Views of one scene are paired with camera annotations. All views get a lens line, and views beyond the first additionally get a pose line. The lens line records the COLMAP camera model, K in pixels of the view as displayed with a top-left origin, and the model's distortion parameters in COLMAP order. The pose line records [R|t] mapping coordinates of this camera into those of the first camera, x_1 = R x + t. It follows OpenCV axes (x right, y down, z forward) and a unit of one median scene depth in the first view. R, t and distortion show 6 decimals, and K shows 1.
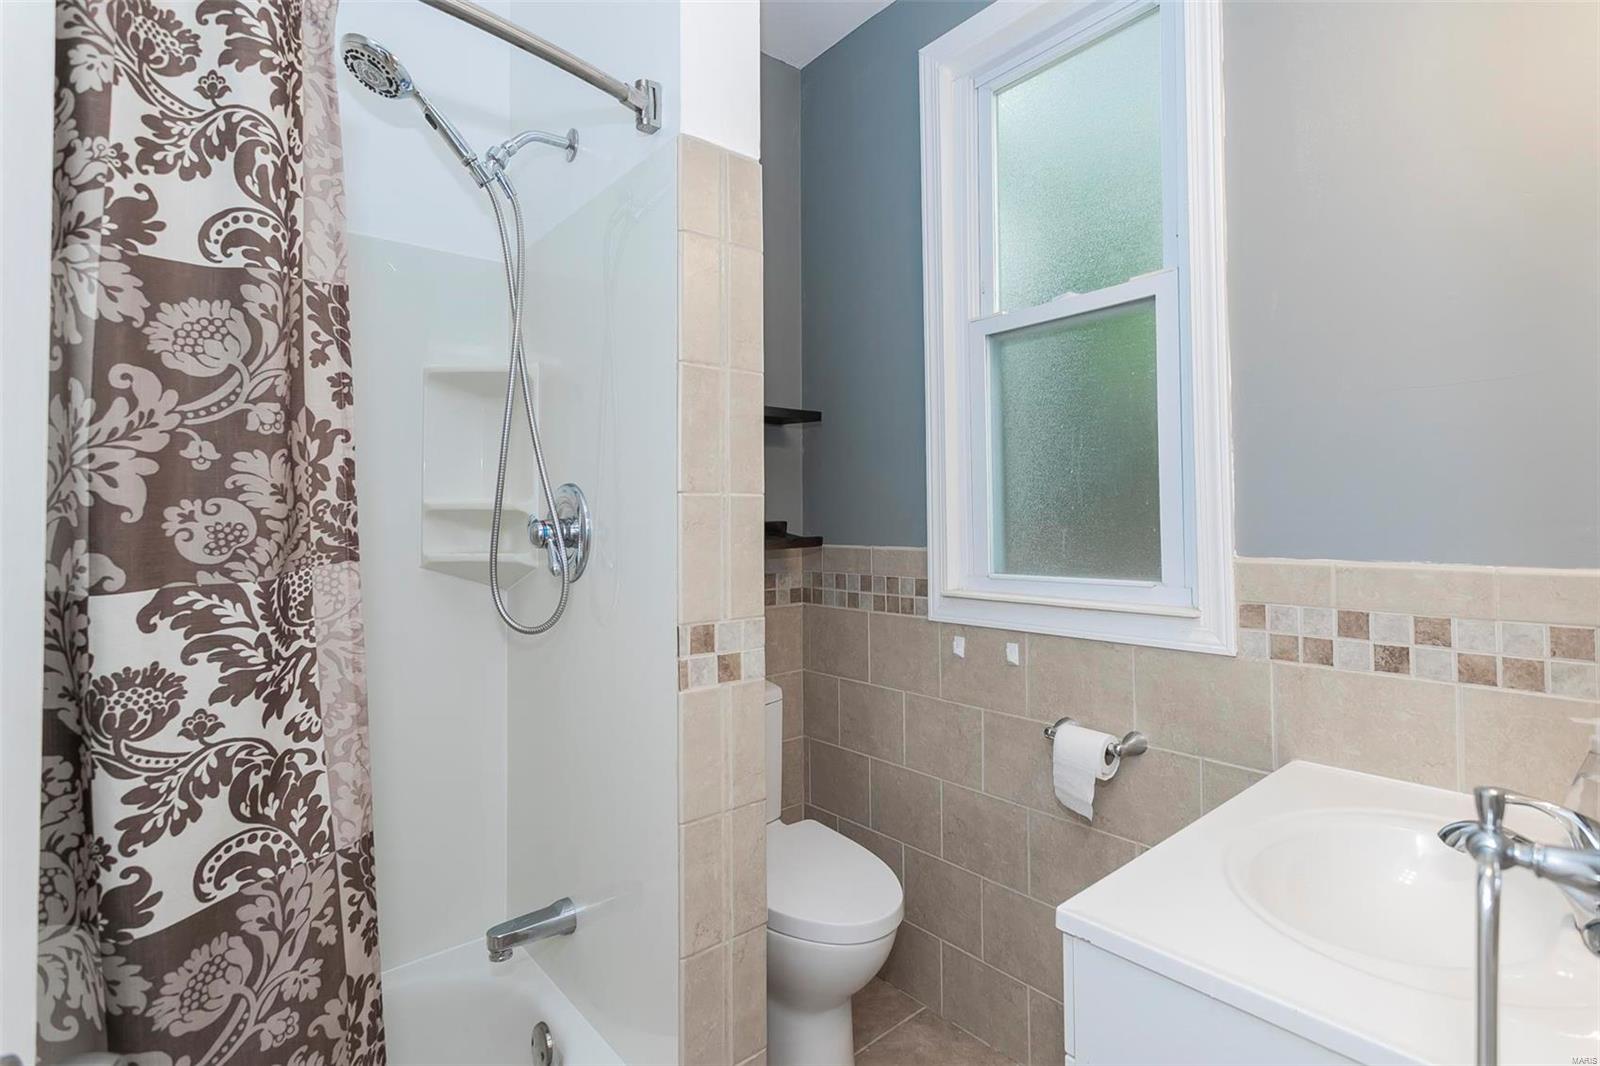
lens RADIAL K [[696.5, 0, 803.8], [0, 696.5, 532.7], [0, 0, 1]] dist [0.008447, 0.000642]
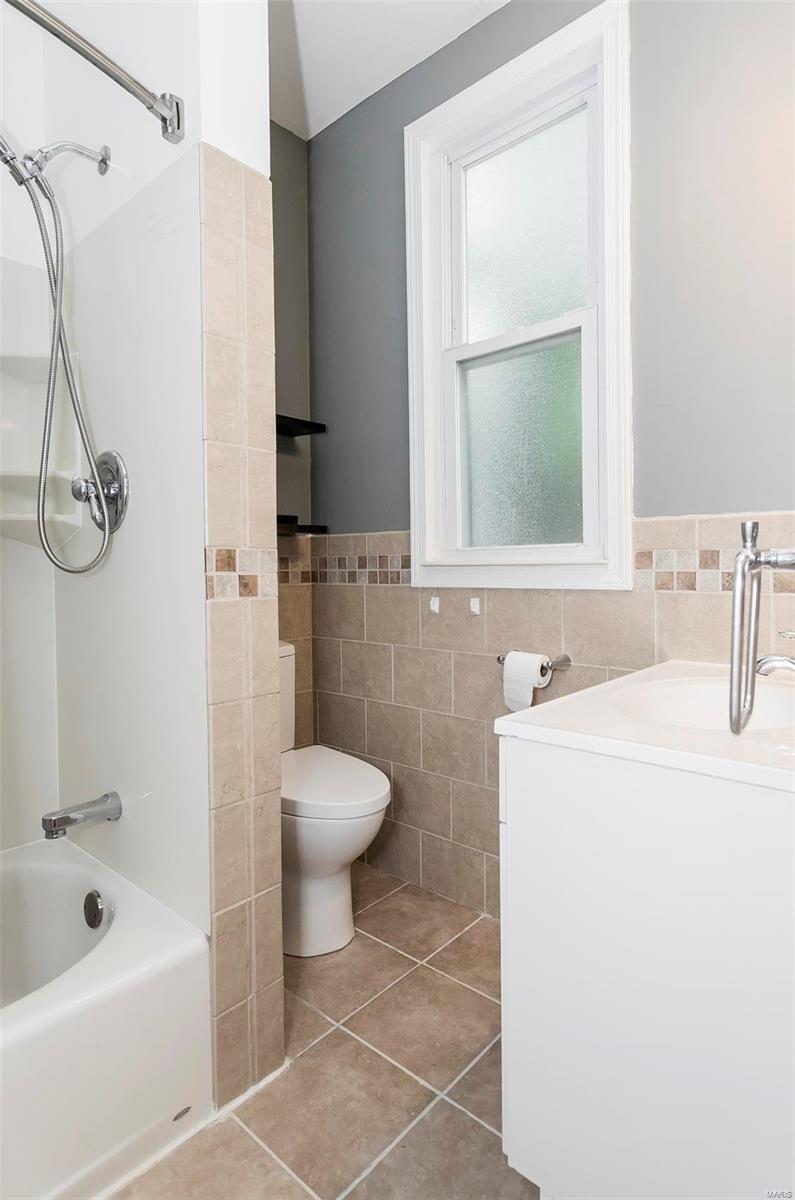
lens RADIAL K [[579.4, 0, 397.5], [0, 579.4, 600.0], [0, 0, 1]] dist [0.005109, 0.001627]
pose [[0.990197, -0.006687, 0.139518, 0.009520], [0.001937, 0.999414, 0.034160, 0.148718], [-0.139665, -0.033555, 0.989630, -0.048084]]
